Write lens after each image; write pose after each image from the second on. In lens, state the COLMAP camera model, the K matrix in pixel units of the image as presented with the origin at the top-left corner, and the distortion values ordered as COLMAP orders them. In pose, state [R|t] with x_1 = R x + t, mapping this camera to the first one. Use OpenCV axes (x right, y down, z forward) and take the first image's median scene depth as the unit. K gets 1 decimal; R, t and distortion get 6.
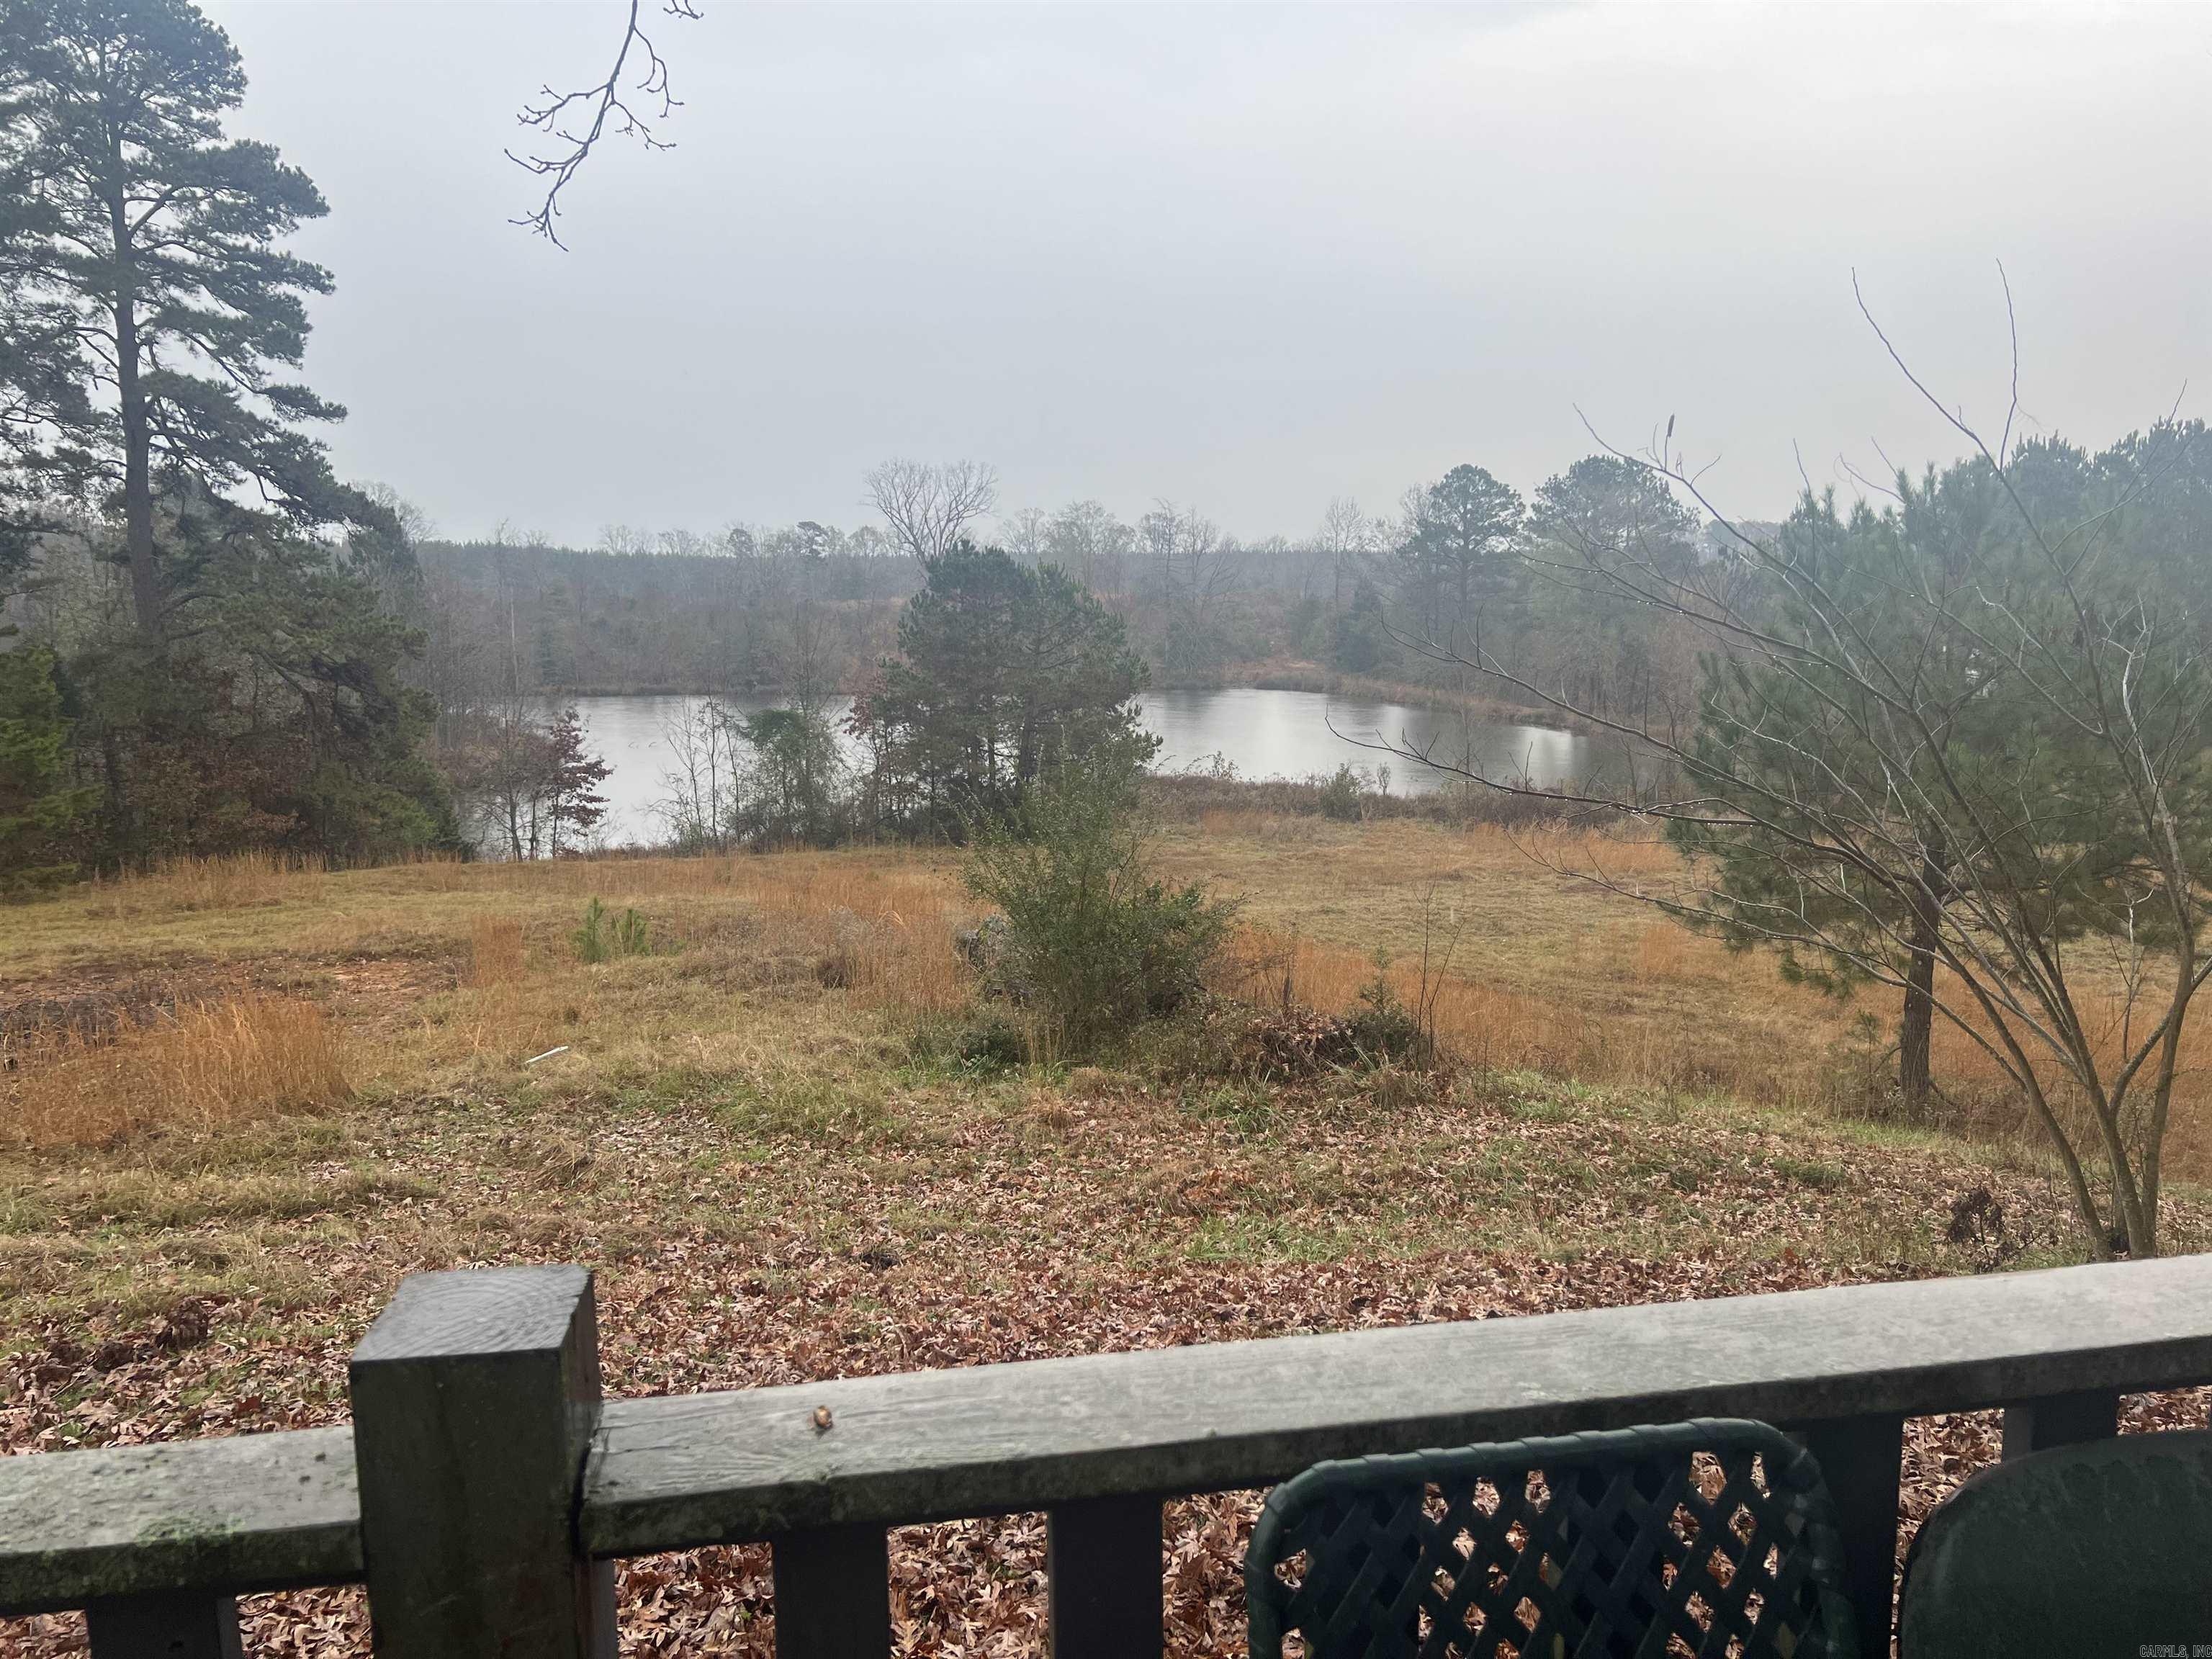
lens RADIAL K [[1641.8, 0, 1053.4], [0, 1641.8, 852.1], [0, 0, 1]] dist [0.030278, -0.029970]
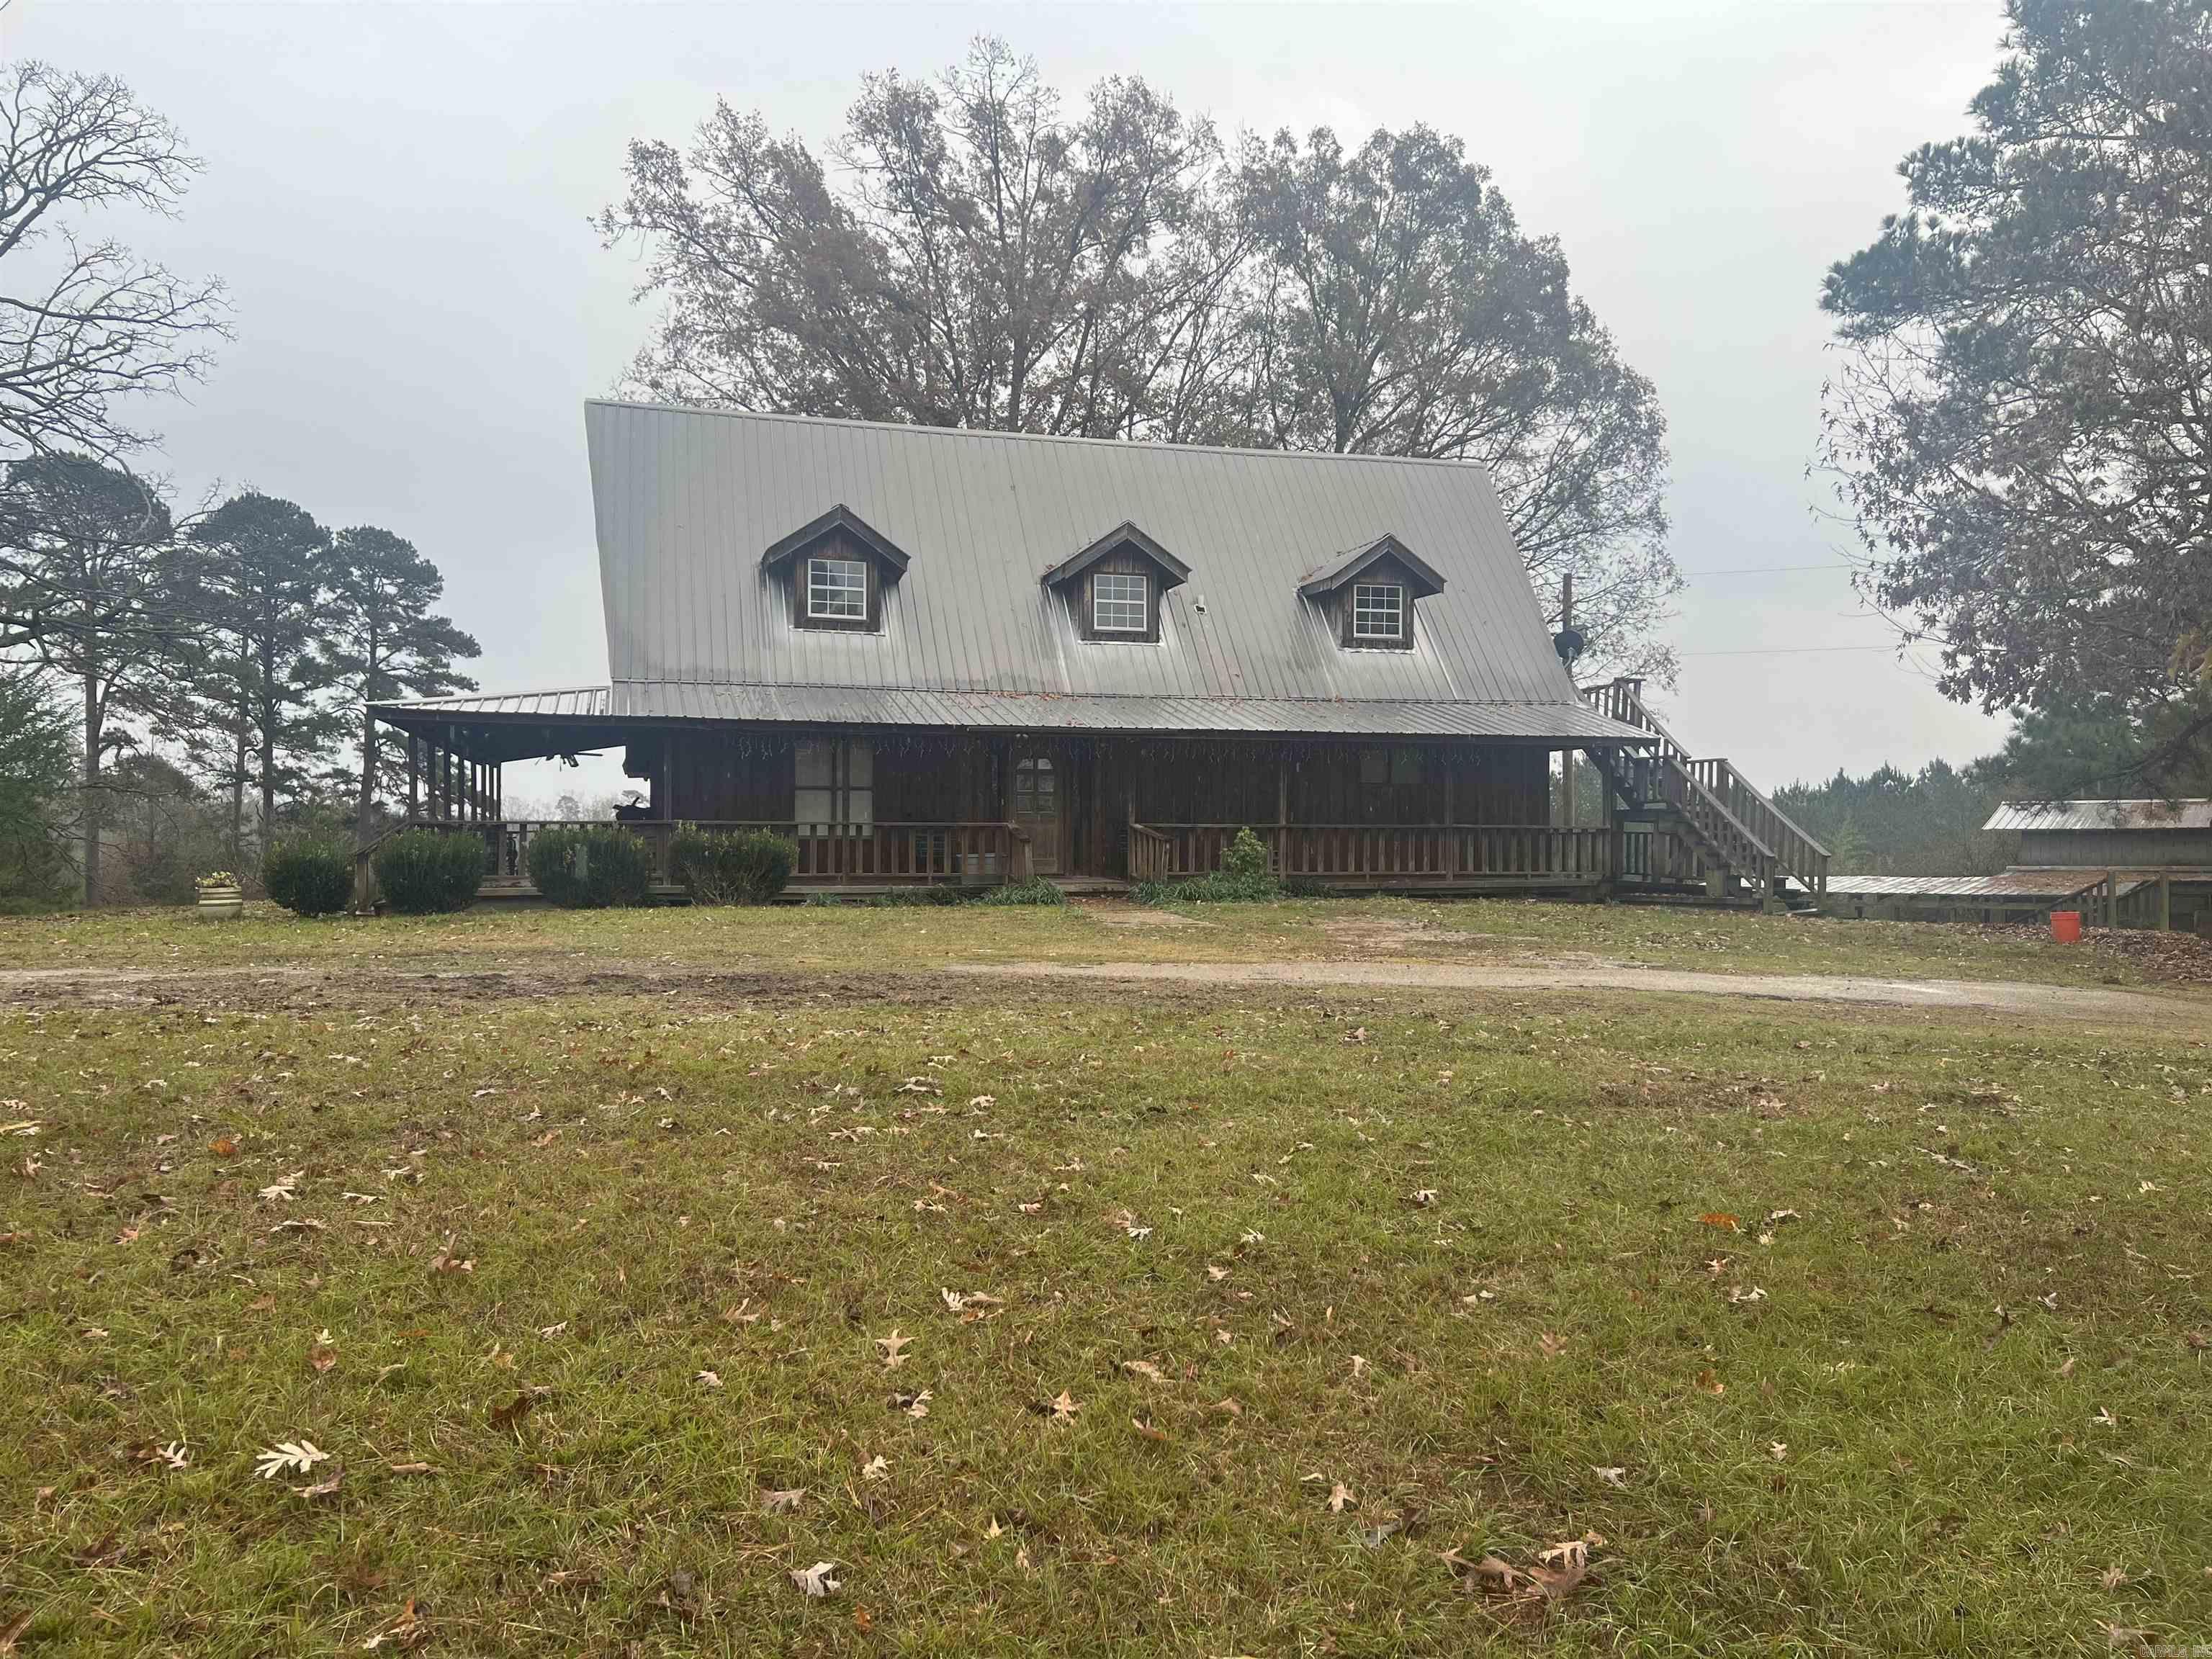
lens RADIAL K [[1641.8, 0, 1105.4], [0, 1641.8, 835.5], [0, 0, 1]] dist [0.030278, -0.029970]
pose [[0.989142, 0.018905, 0.145741, 0.011816], [0.006434, 0.985170, -0.171459, 0.114084], [-0.146821, 0.170535, 0.974352, -0.669005]]
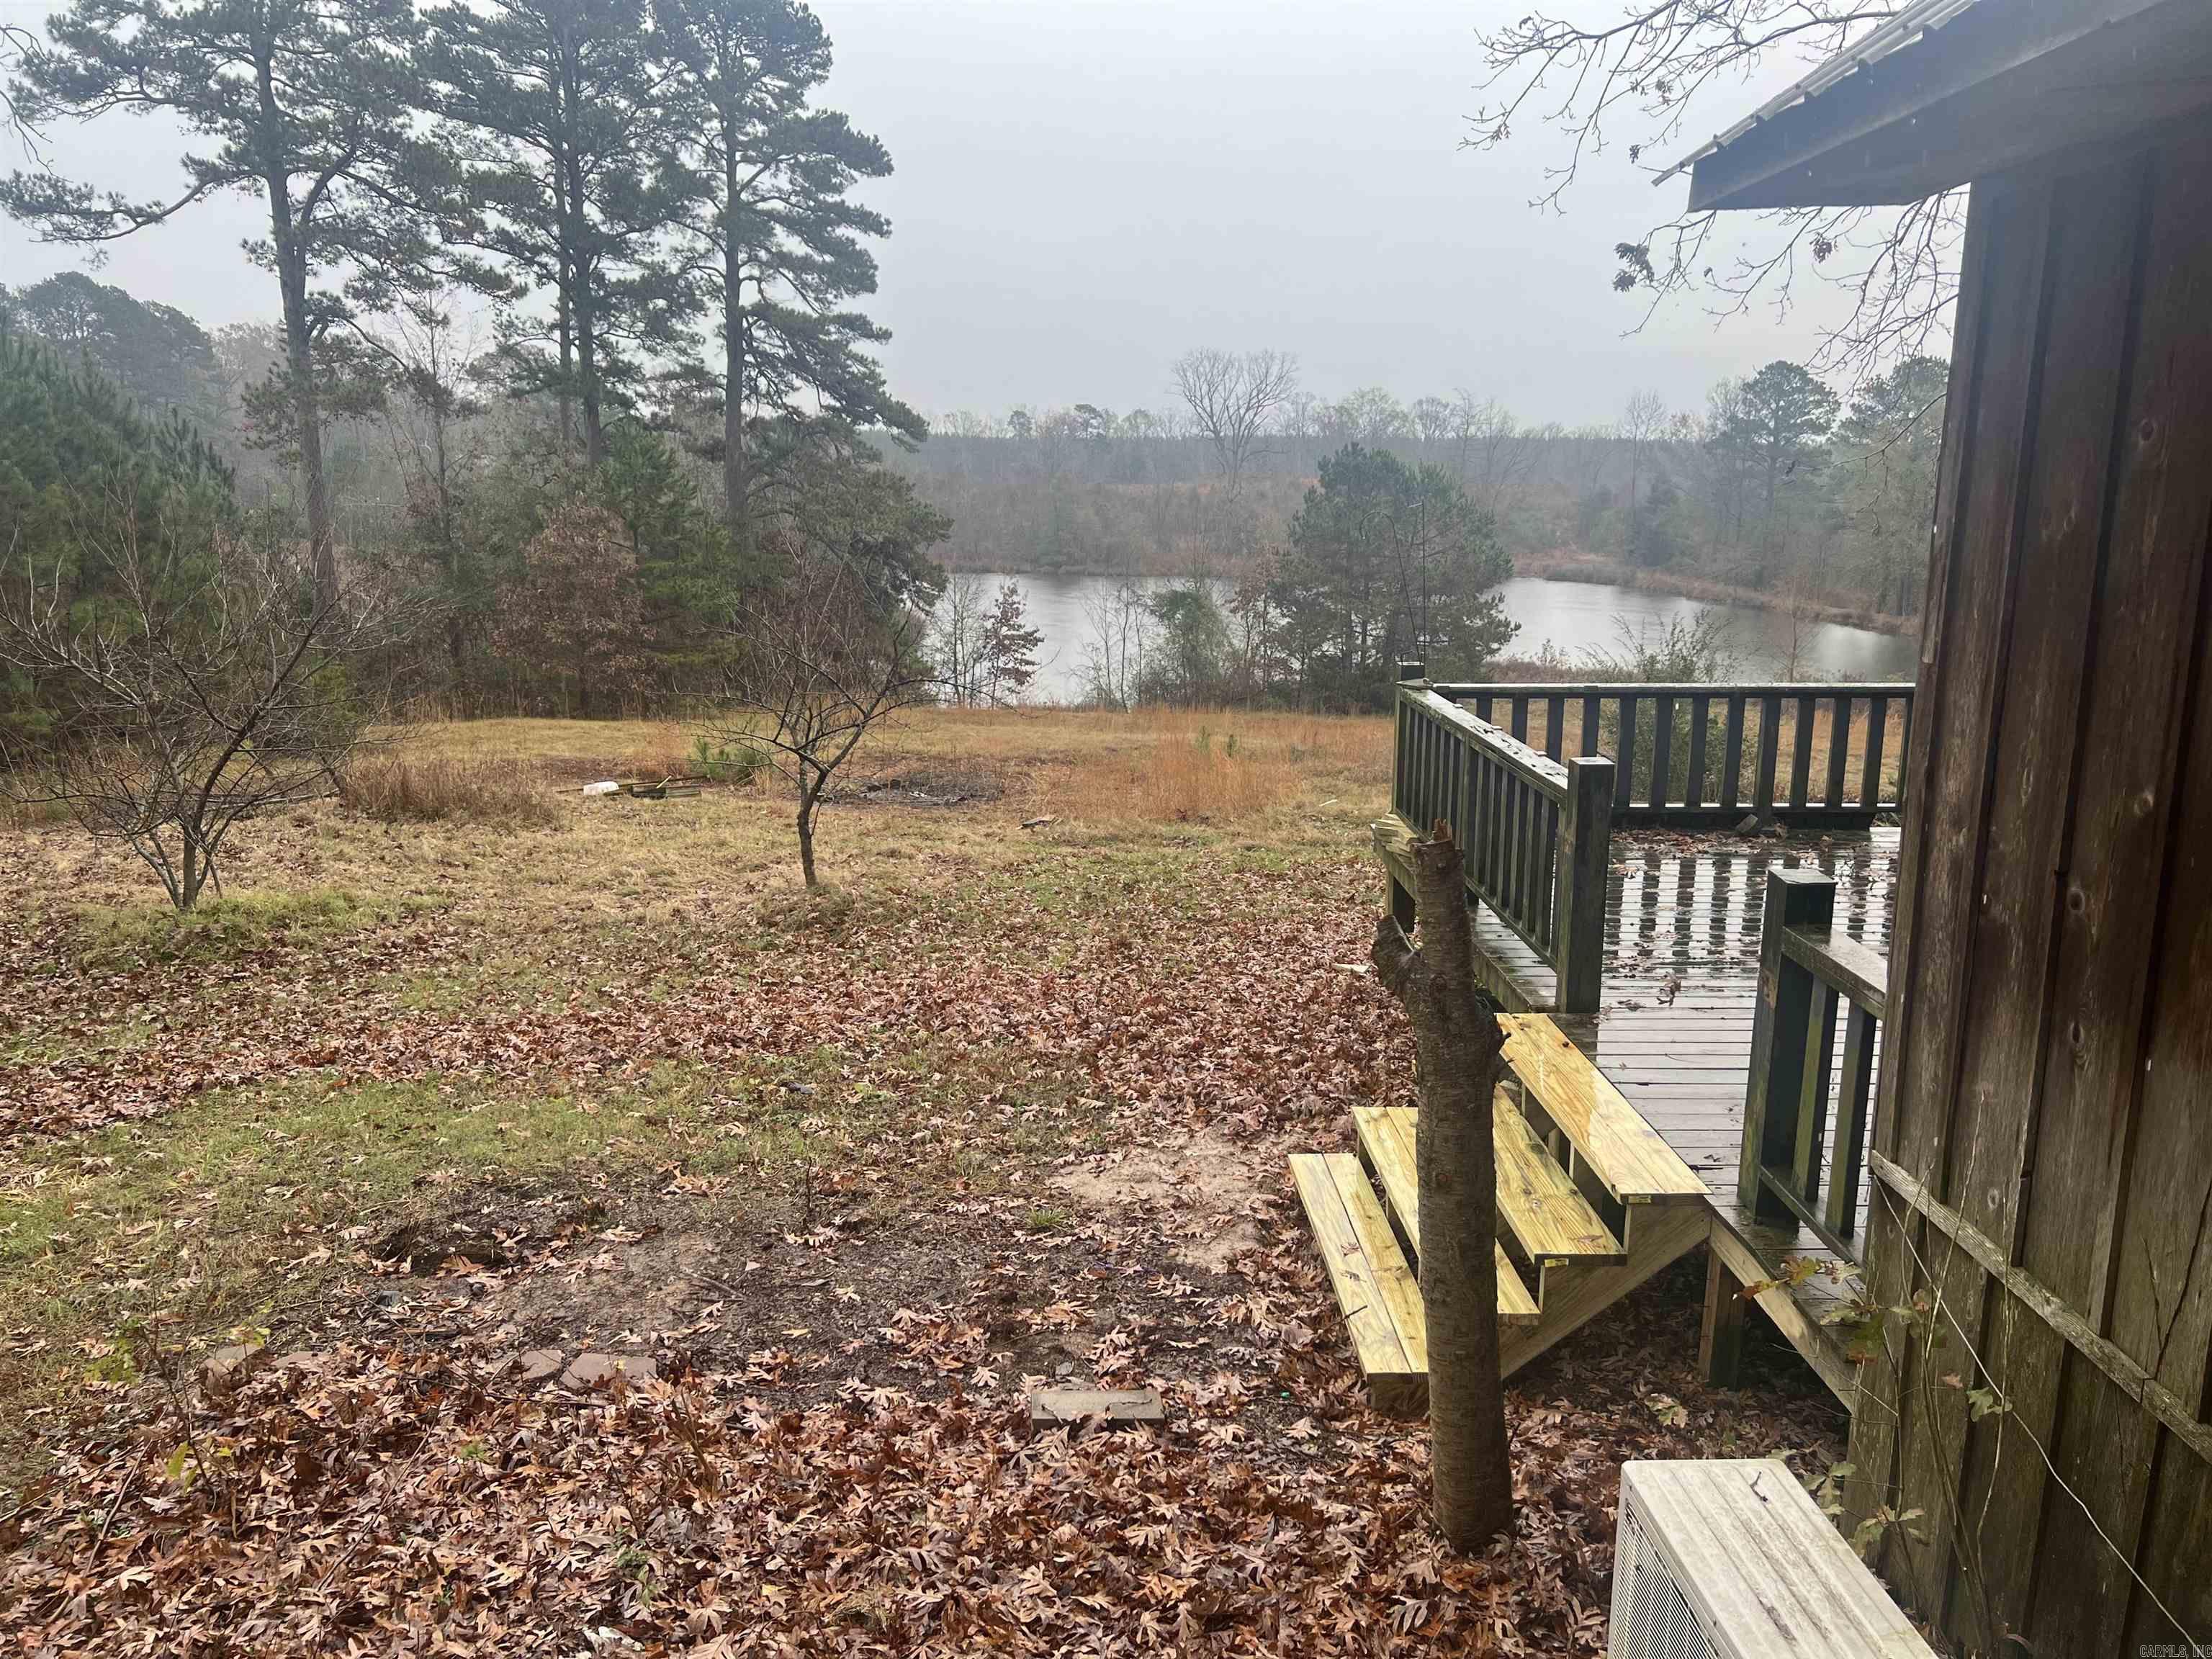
lens RADIAL K [[1641.8, 0, 1105.4], [0, 1641.8, 829.8], [0, 0, 1]] dist [0.030278, -0.029970]
pose [[0.992845, 0.043123, -0.111348, -0.083821], [-0.036824, 0.997636, 0.058016, 0.015651], [0.113587, -0.053501, 0.992087, -0.148079]]
